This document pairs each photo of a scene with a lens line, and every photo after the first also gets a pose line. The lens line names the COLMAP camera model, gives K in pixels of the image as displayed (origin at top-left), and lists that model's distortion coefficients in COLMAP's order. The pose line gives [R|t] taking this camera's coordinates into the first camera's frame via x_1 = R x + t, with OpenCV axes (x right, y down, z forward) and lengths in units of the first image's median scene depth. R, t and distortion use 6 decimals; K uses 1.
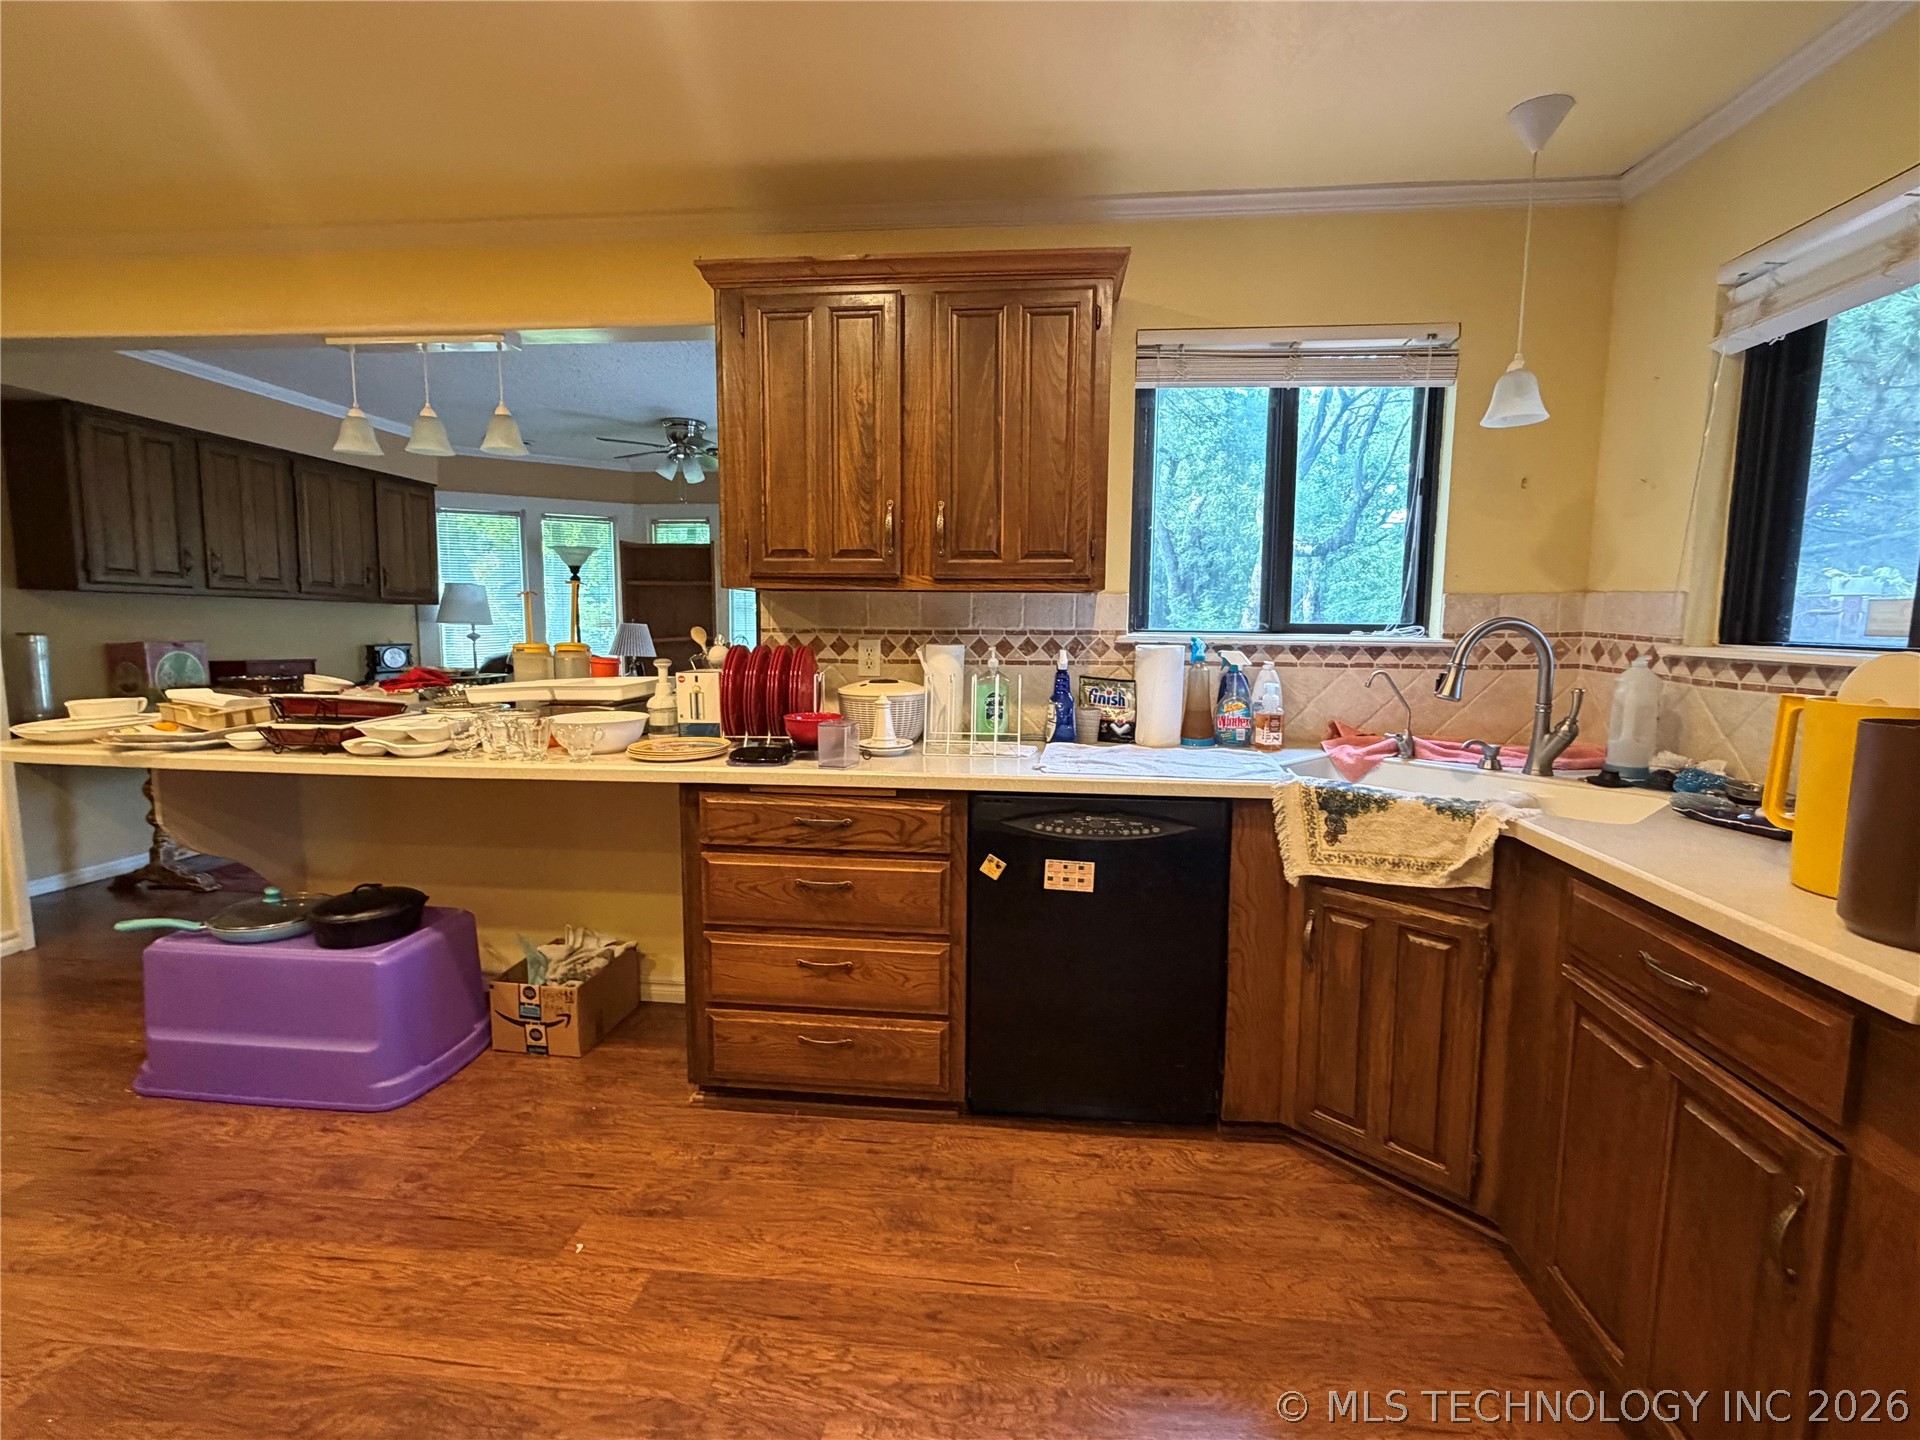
lens RADIAL K [[894.3, 0, 960.8], [0, 894.3, 716.3], [0, 0, 1]] dist [0.024942, -0.000171]
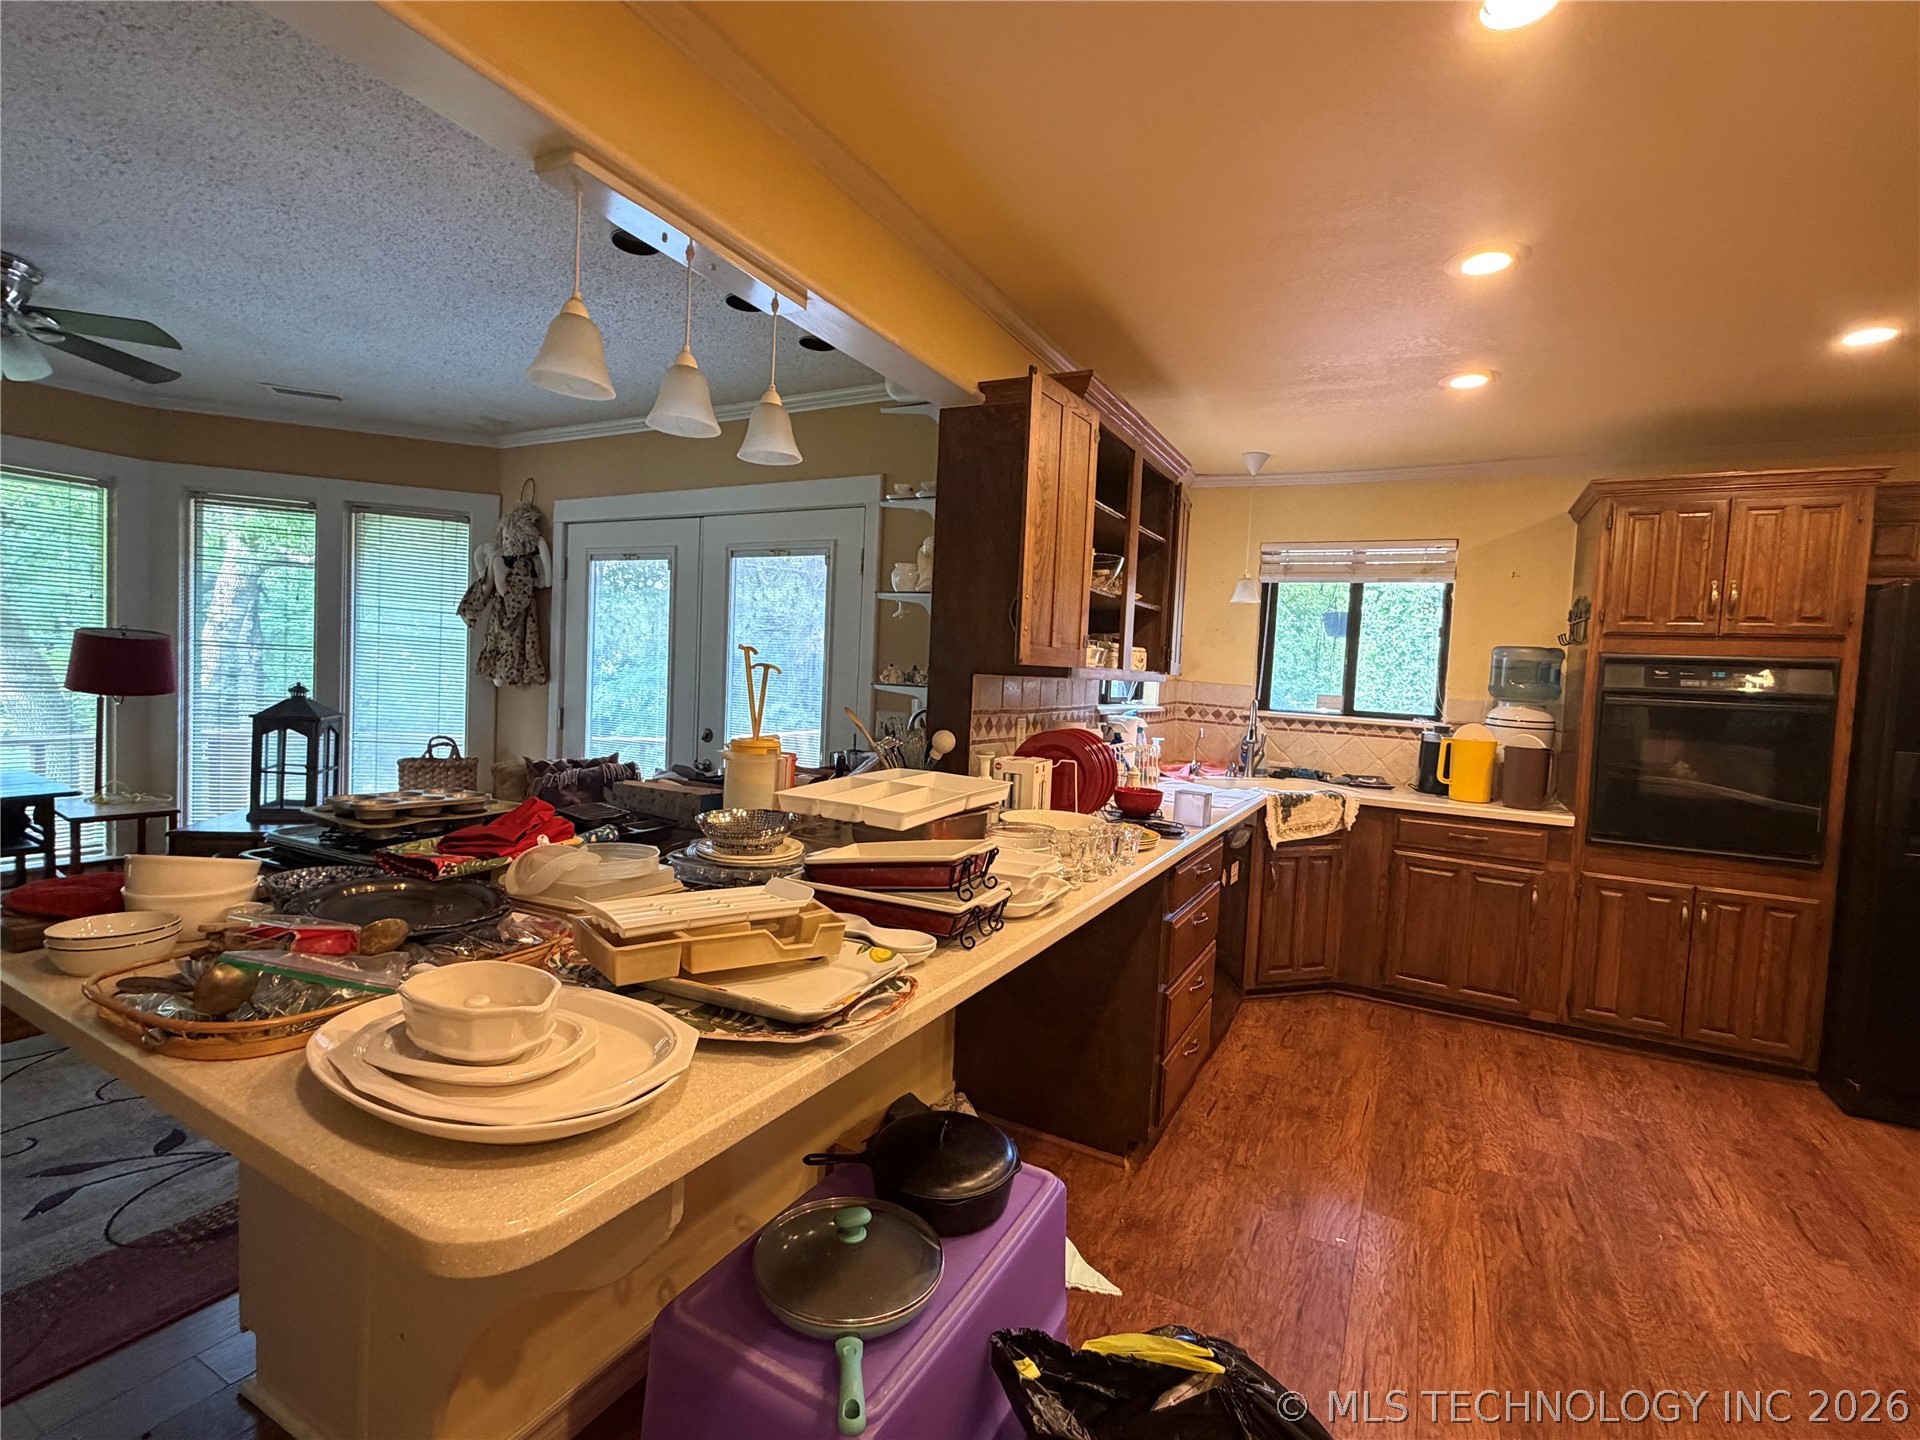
lens RADIAL K [[894.3, 0, 954.6], [0, 894.3, 714.4], [0, 0, 1]] dist [0.024942, -0.000171]
pose [[0.389258, -0.043198, 0.920115, -1.639997], [0.063232, 0.997797, 0.020095, -0.175738], [-0.918956, 0.050358, 0.391132, 0.908800]]
